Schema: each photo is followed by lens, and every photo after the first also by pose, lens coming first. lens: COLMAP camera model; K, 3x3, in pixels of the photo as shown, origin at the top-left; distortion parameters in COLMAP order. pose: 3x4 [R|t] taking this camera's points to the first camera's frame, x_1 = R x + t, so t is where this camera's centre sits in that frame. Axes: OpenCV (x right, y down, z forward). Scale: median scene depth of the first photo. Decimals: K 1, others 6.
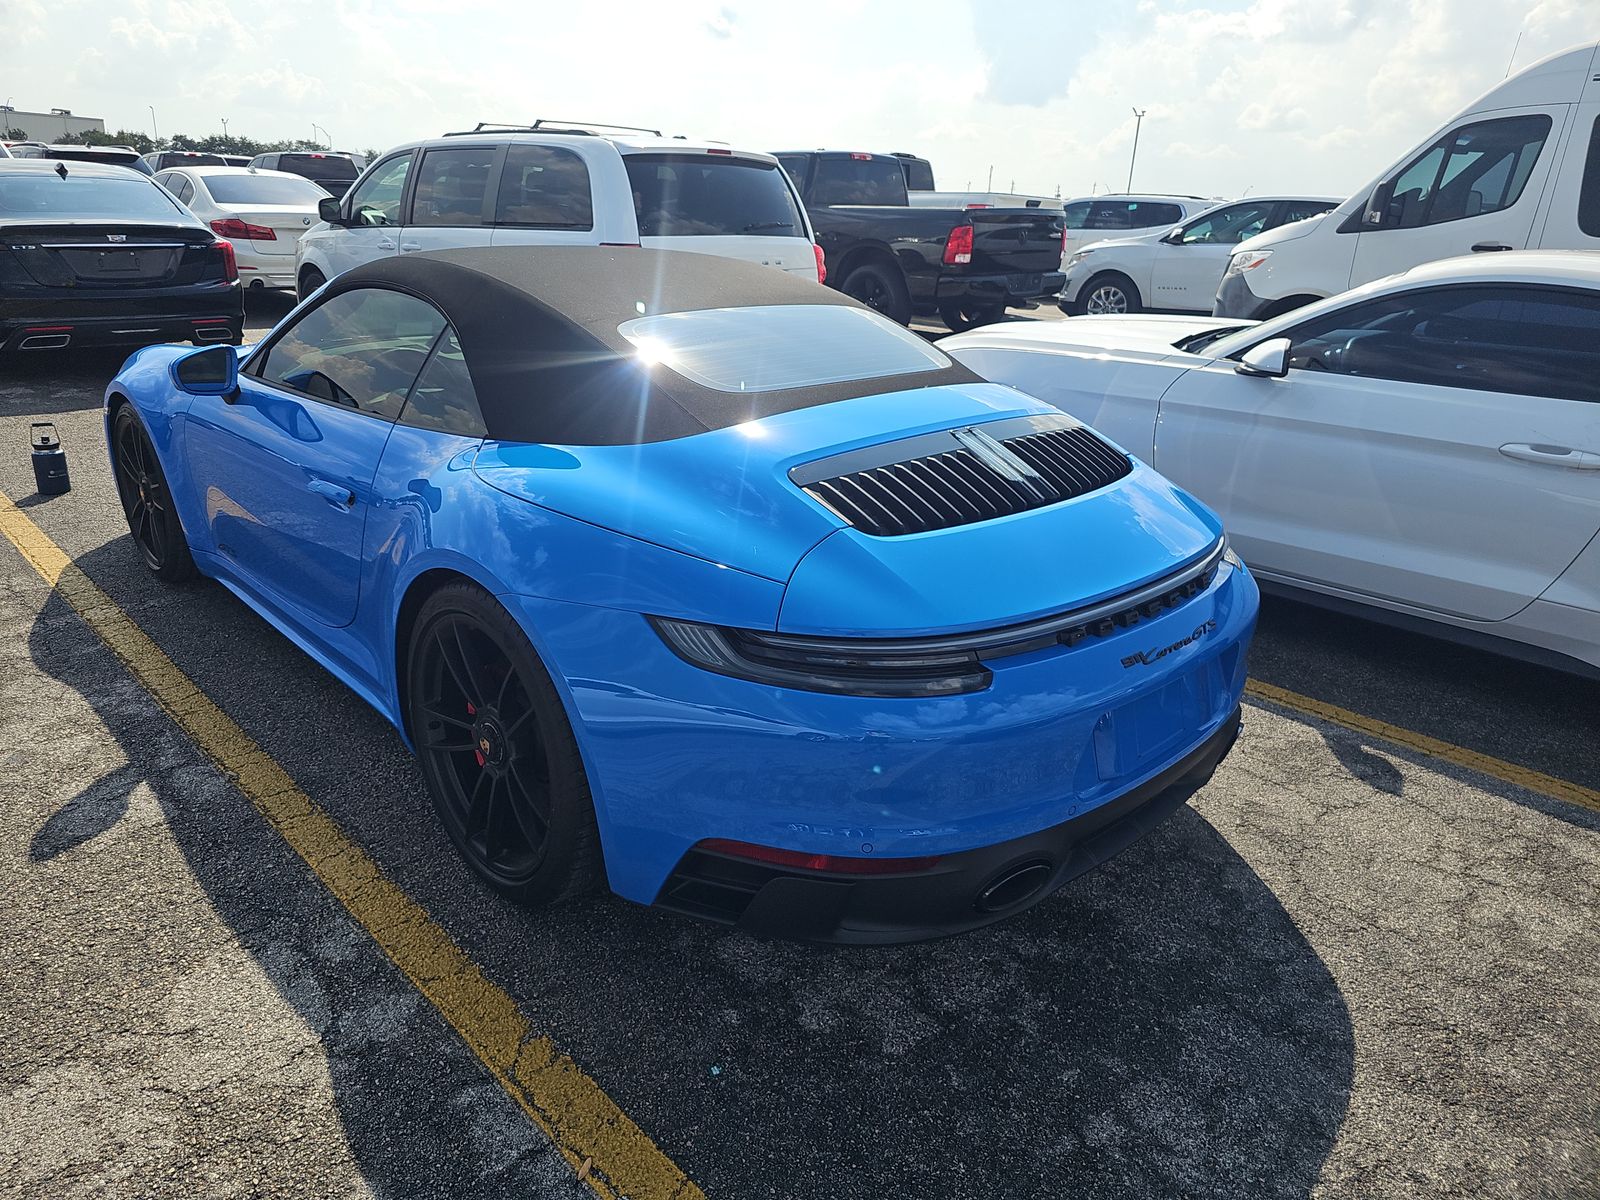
lens RADIAL K [[1085.0, 0, 798.3], [0, 1085.0, 536.2], [0, 0, 1]] dist [0.033956, -0.041682]
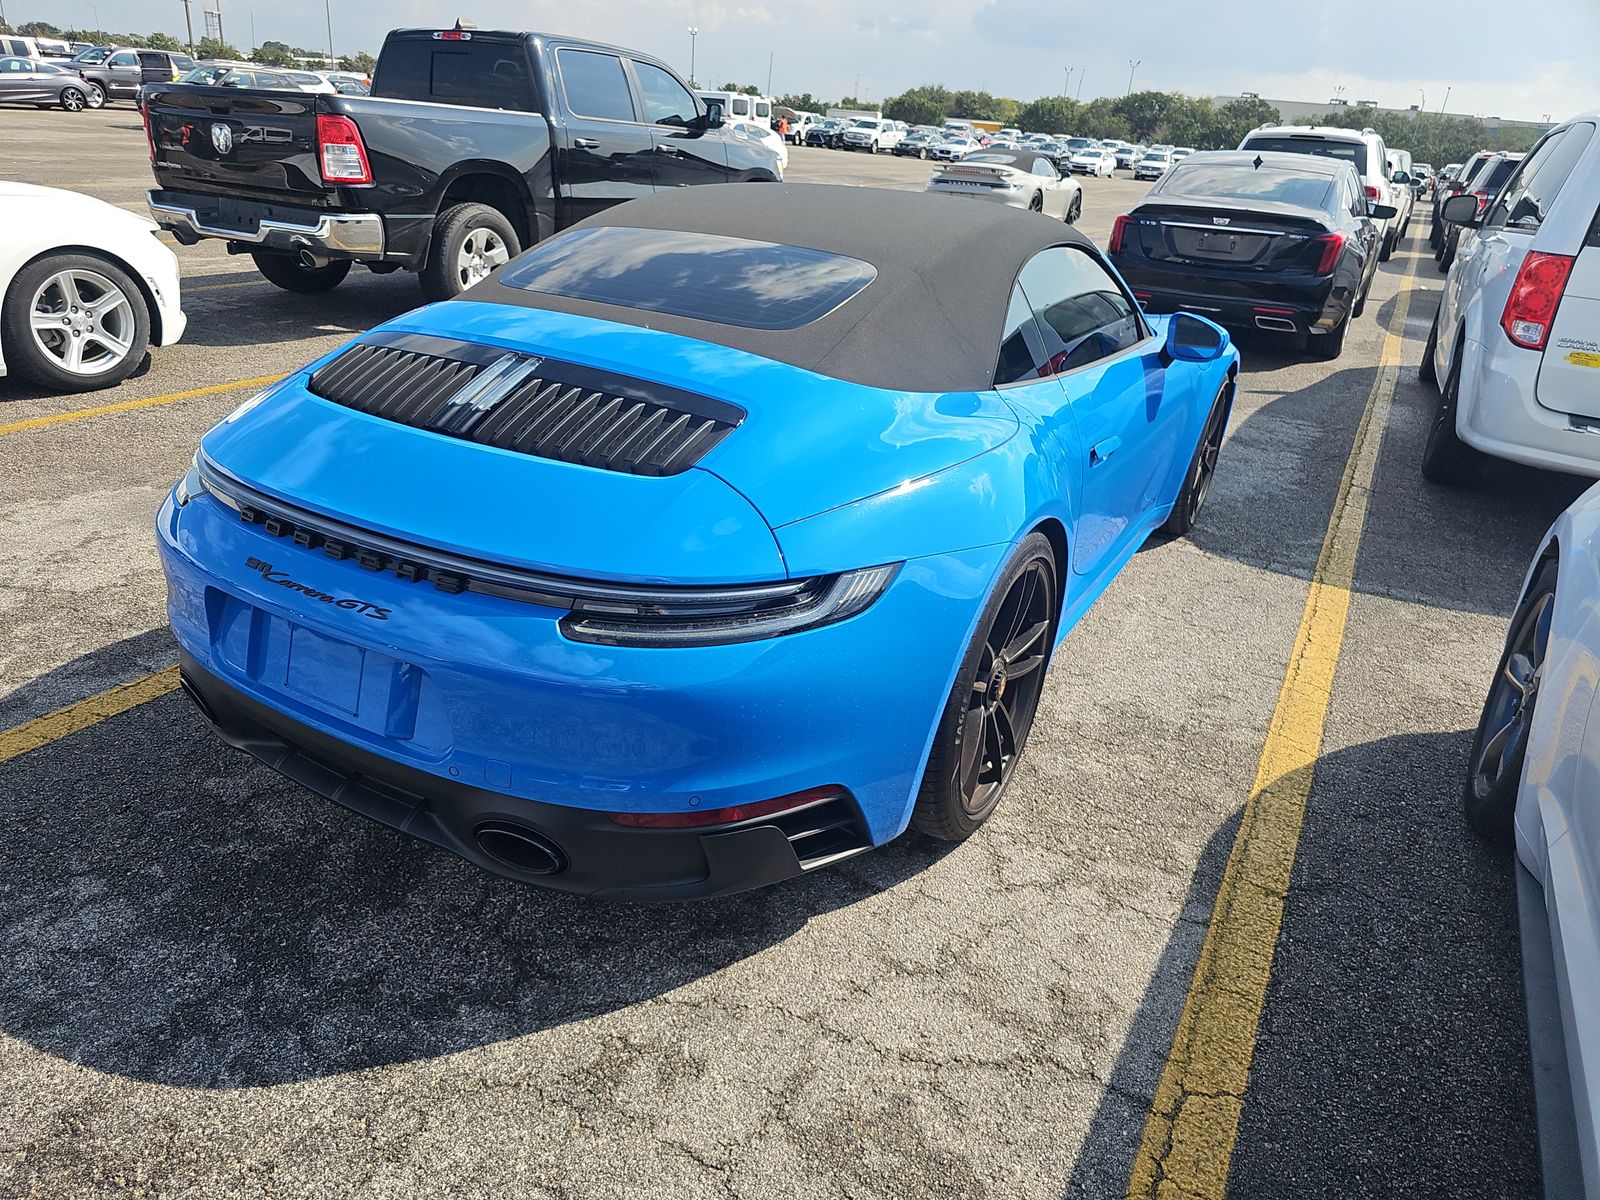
lens RADIAL K [[1106.7, 0, 769.0], [0, 1106.7, 567.9], [0, 0, 1]] dist [0.039048, -0.042908]
pose [[0.264924, 0.334905, -0.904242, 1.141133], [-0.336506, 0.910904, 0.238783, -0.234063], [0.903648, 0.241024, 0.354018, 0.919356]]
